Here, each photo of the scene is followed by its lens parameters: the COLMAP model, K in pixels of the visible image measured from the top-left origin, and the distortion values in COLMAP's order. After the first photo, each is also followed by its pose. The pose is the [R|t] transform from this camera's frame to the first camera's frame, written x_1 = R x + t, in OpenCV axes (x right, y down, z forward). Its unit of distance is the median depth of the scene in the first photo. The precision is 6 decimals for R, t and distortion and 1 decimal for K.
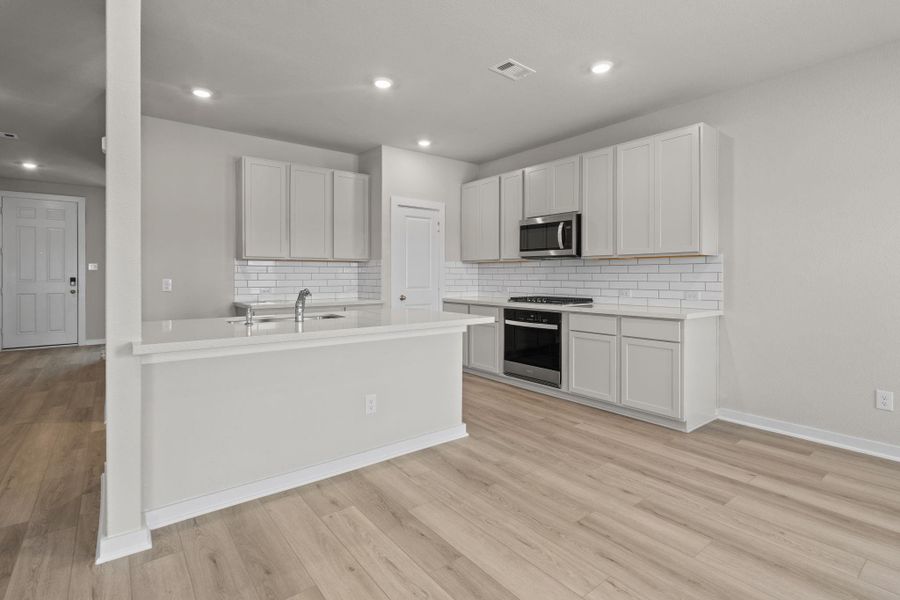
lens RADIAL K [[434.1, 0, 451.7], [0, 434.1, 276.8], [0, 0, 1]] dist [0.001889, 0.000456]
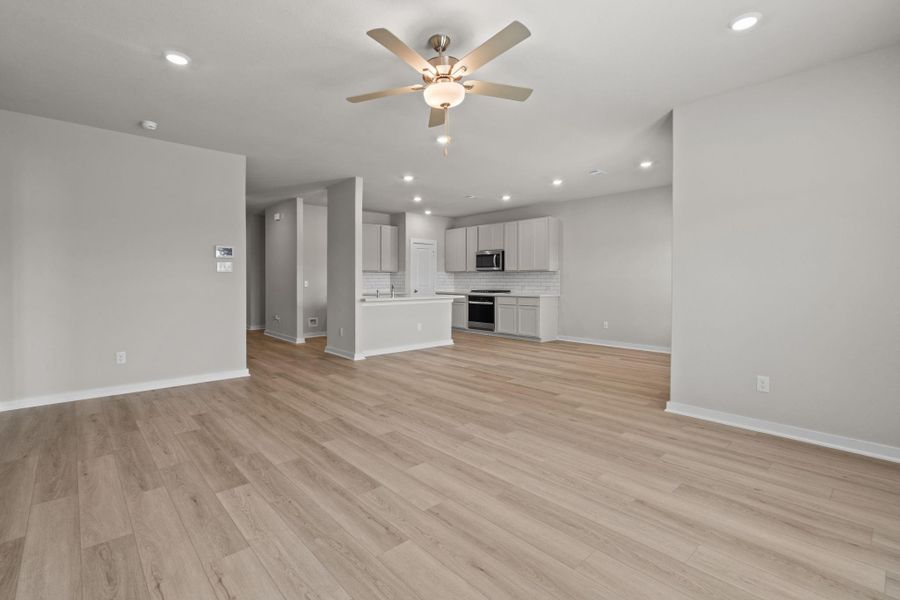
lens RADIAL K [[417.8, 0, 448.9], [0, 417.8, 280.4], [0, 0, 1]] dist [-0.000341, -0.000011]
pose [[0.997408, -0.000053, 0.071953, -0.121342], [0.000083, 1.000000, -0.000412, 0.002242], [-0.071953, 0.000417, 0.997408, -1.036571]]
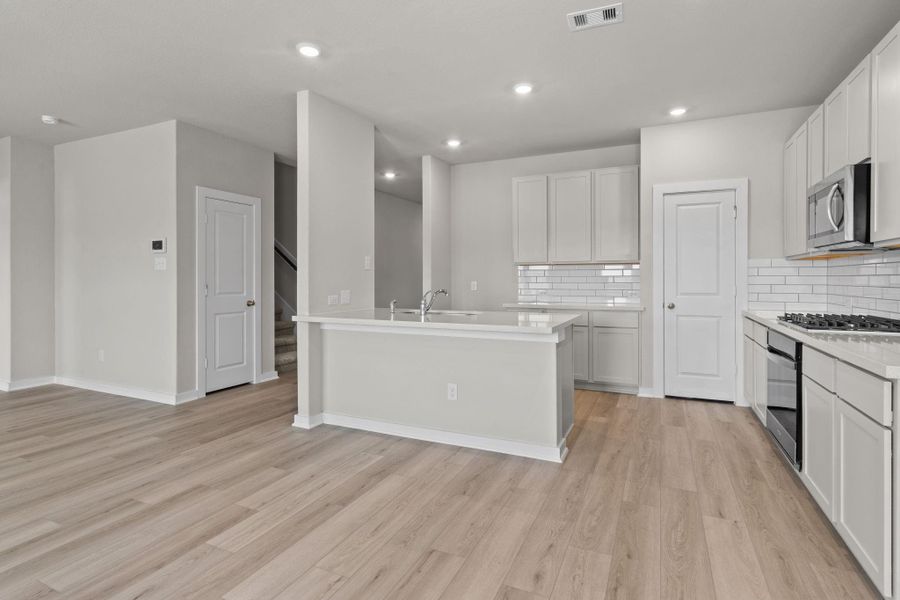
lens RADIAL K [[455.5, 0, 450.9], [0, 455.5, 280.8], [0, 0, 1]] dist [0.000682, 0.000316]
pose [[0.455779, 0.003598, -0.890086, 0.564227], [-0.001060, 0.999993, 0.003500, -0.001879], [0.890092, -0.000651, 0.455780, 0.291752]]
